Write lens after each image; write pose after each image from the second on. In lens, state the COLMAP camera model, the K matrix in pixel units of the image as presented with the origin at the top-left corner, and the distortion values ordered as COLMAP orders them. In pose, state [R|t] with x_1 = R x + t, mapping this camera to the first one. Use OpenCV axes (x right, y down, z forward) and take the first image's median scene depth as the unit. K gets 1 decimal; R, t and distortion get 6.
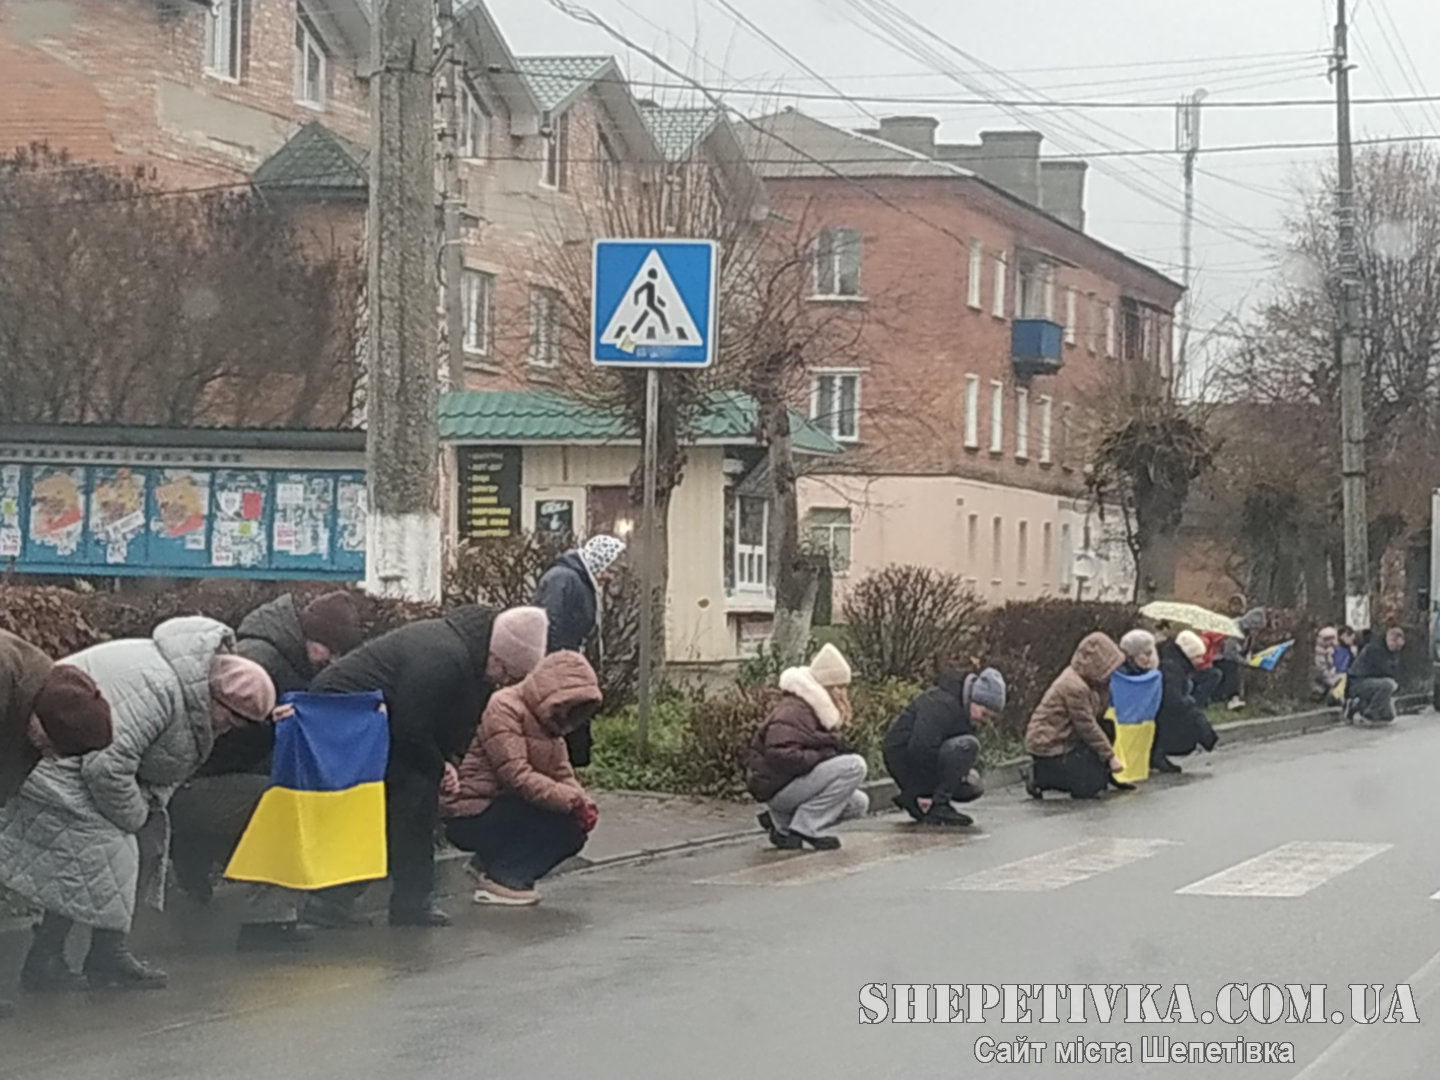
lens RADIAL K [[3872.1, 0, 720.0], [0, 3872.1, 540.0], [0, 0, 1]] dist [0.160824, -0.268289]
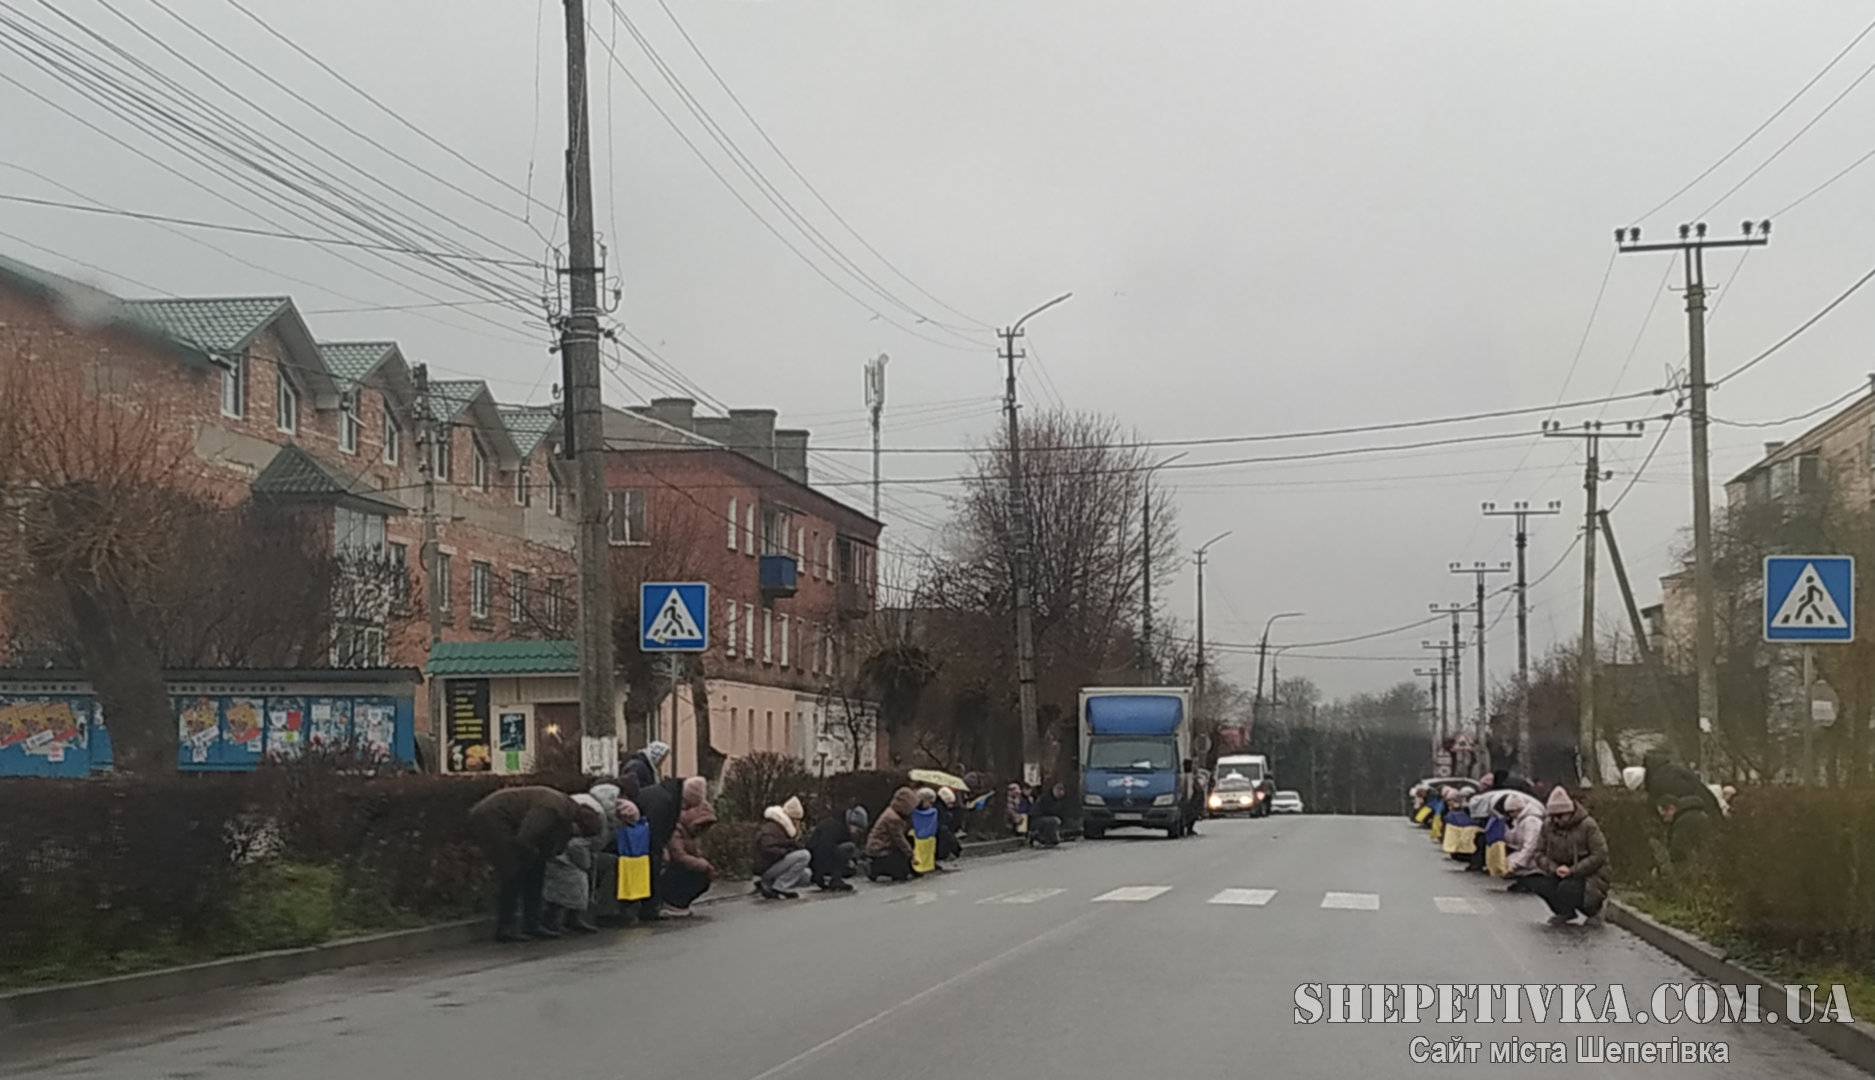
lens RADIAL K [[3770.4, 0, 937.5], [0, 3770.4, 540.0], [0, 0, 1]] dist [0.071802, 0.038581]
pose [[0.989281, -0.015522, 0.145199, -0.085709], [0.022262, 0.998743, -0.044909, -0.007485], [-0.144320, 0.047660, 0.988383, -0.453418]]
